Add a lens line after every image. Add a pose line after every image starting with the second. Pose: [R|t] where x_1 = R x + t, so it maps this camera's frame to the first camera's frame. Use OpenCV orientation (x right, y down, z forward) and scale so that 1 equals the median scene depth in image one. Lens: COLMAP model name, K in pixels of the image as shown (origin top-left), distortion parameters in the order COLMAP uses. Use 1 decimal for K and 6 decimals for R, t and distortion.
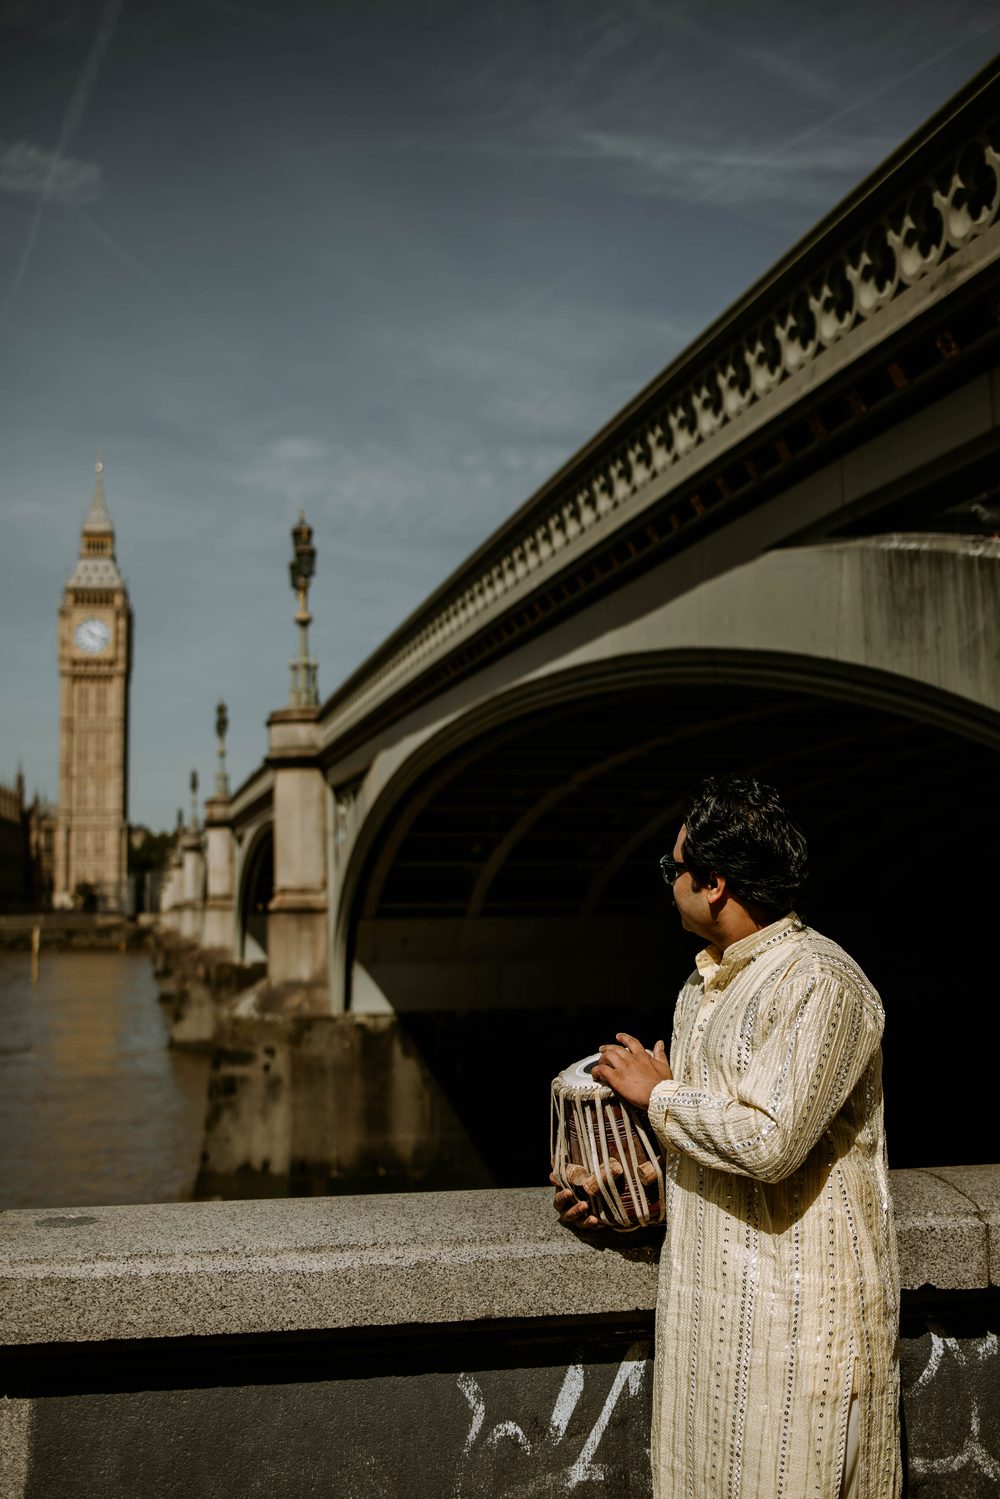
lens RADIAL K [[1623.1, 0, 500.0], [0, 1623.1, 749.5], [0, 0, 1]] dist [-0.068246, 0.033455]
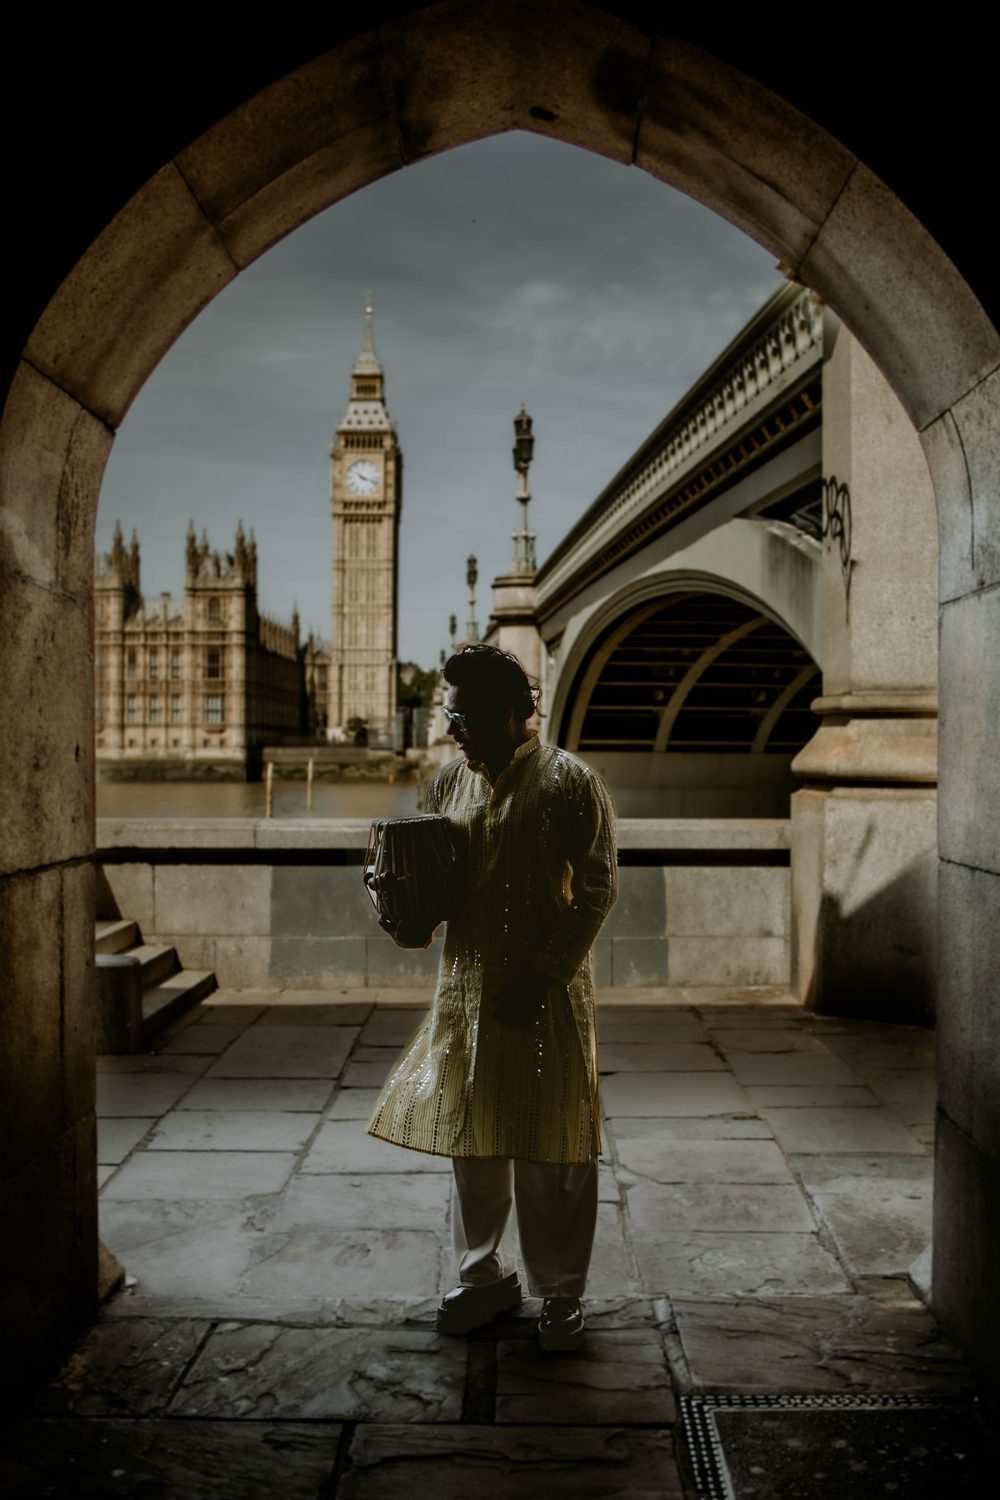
lens RADIAL K [[1702.0, 0, 506.5], [0, 1702.0, 785.9], [0, 0, 1]] dist [-0.101965, 0.050302]
pose [[0.985996, 0.023427, -0.165115, 0.080354], [-0.003568, 0.992821, 0.119558, -0.021430], [0.166730, -0.117294, 0.979001, -0.247683]]
